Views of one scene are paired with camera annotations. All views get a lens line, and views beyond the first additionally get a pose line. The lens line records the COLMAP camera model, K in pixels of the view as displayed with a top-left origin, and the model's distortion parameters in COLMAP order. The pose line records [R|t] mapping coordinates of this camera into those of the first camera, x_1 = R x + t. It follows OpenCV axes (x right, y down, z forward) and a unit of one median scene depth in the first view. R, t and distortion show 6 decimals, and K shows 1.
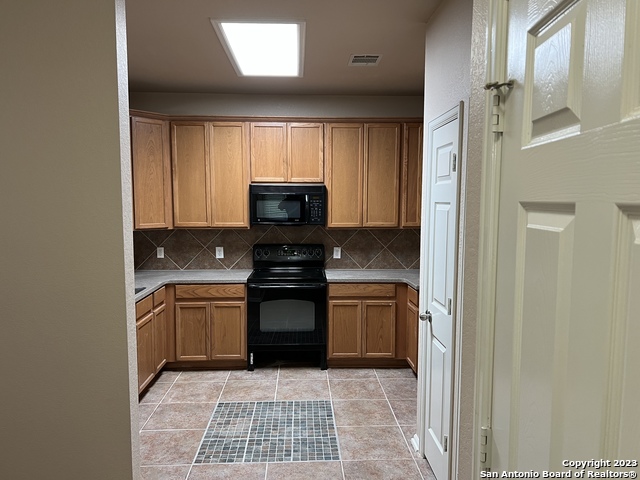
lens RADIAL K [[478.5, 0, 320.9], [0, 478.5, 242.5], [0, 0, 1]] dist [0.068090, -0.089692]
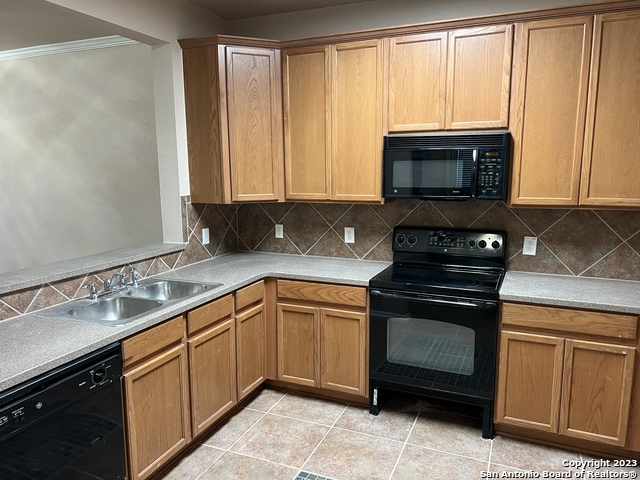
lens RADIAL K [[478.5, 0, 317.5], [0, 478.5, 242.3], [0, 0, 1]] dist [0.068090, -0.089692]
pose [[0.900454, 0.061460, -0.430587, 0.060462], [-0.028511, 0.996178, 0.082565, -0.028349], [0.434015, -0.062070, 0.898765, 0.361843]]
